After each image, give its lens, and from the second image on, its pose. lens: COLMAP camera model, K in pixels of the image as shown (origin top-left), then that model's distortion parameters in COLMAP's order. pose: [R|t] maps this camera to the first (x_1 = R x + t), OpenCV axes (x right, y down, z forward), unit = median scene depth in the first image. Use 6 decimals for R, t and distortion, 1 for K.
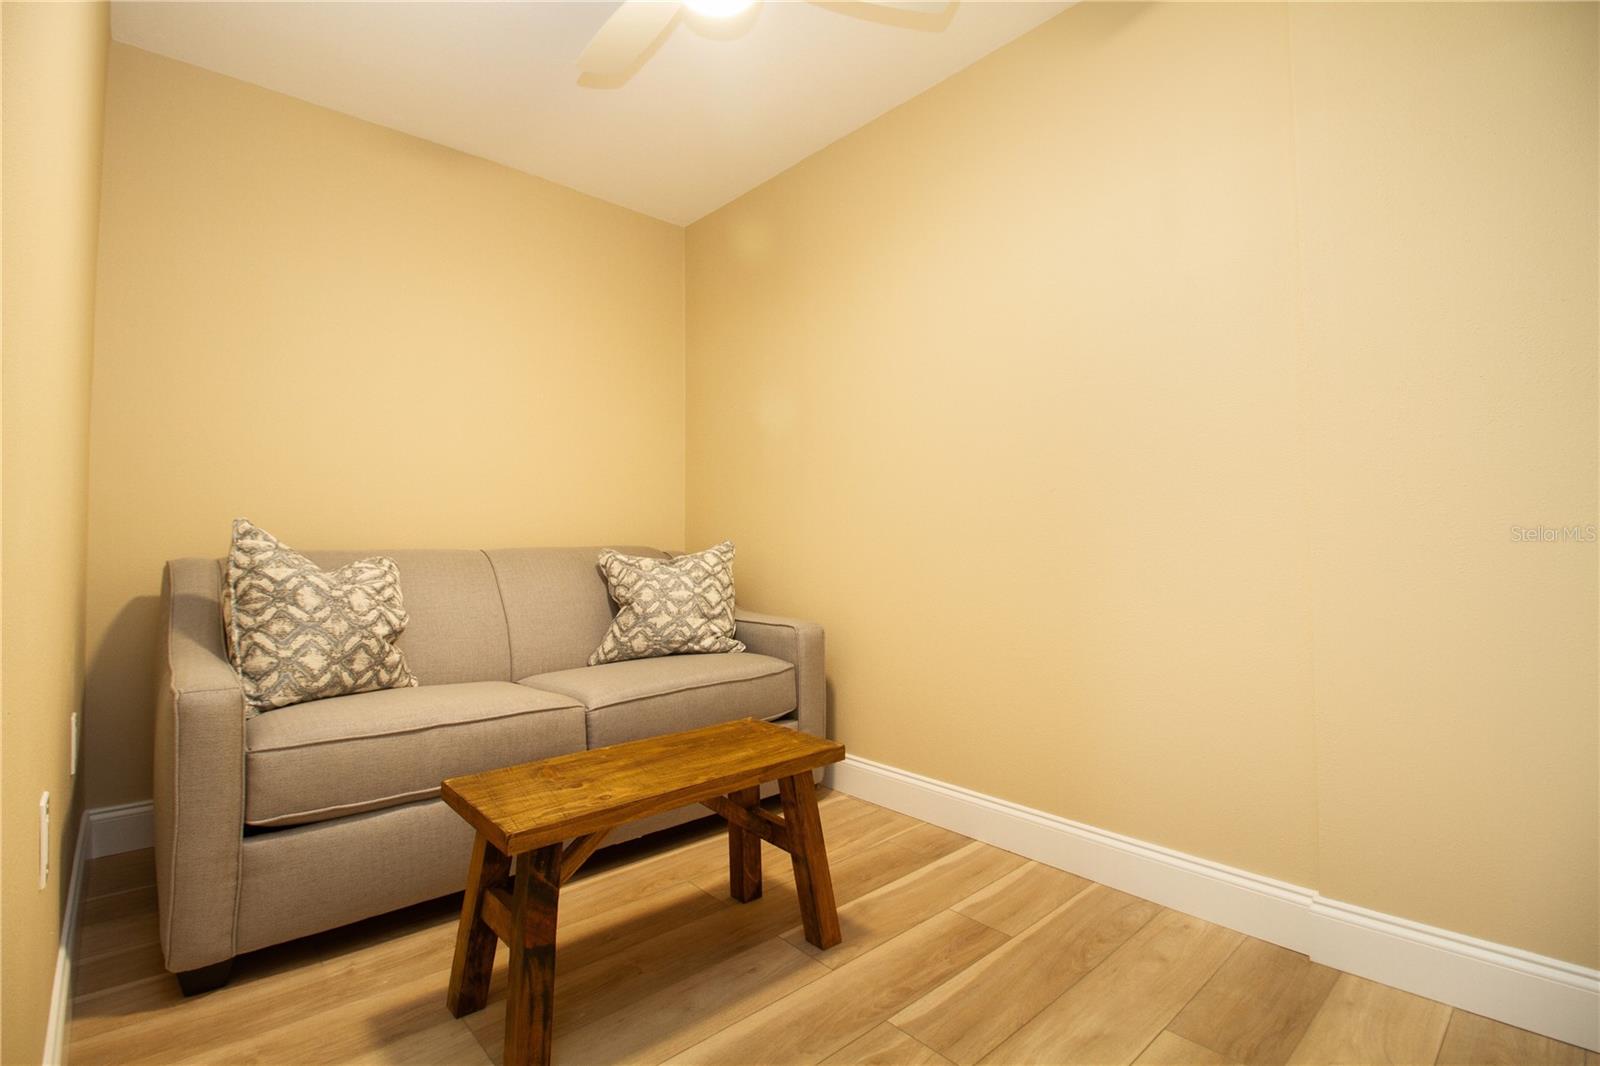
lens RADIAL K [[741.2, 0, 799.2], [0, 741.2, 524.2], [0, 0, 1]] dist [-0.011381, -0.009046]
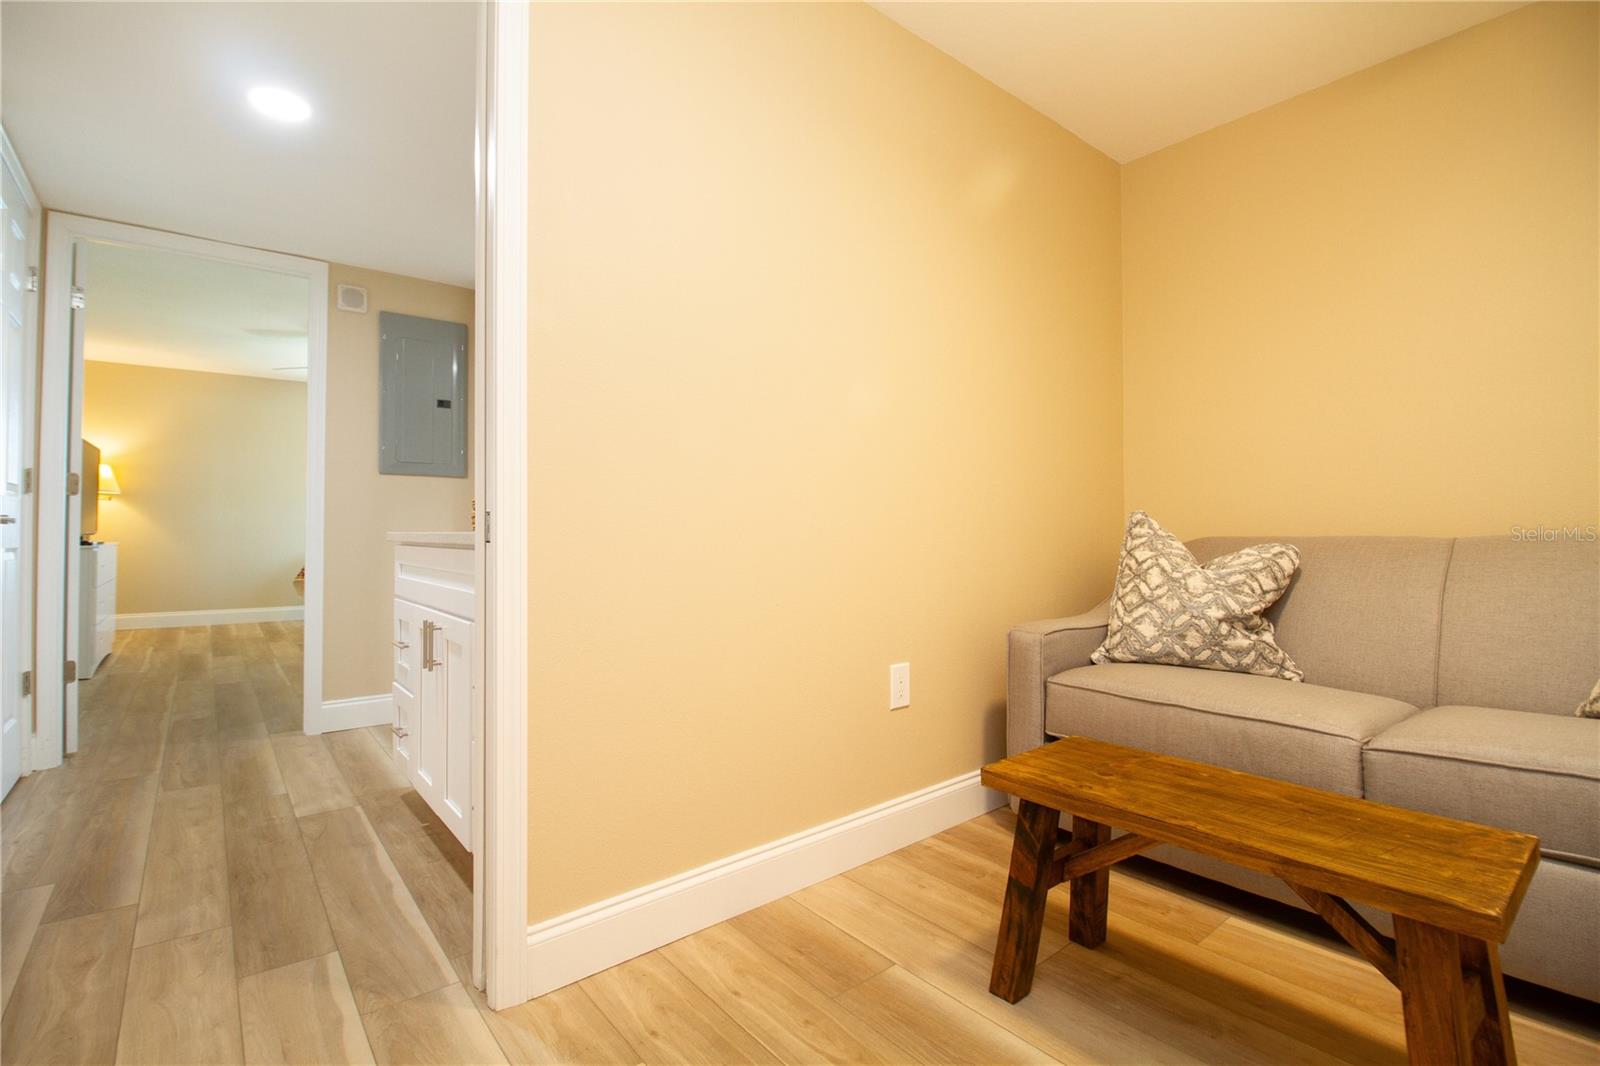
lens RADIAL K [[741.2, 0, 799.2], [0, 741.2, 524.2], [0, 0, 1]] dist [-0.011381, -0.009046]
pose [[-0.051919, -0.006581, -0.998630, 0.550347], [0.029535, 0.999531, -0.008122, 0.007854], [0.998214, -0.029916, -0.051701, 0.492280]]
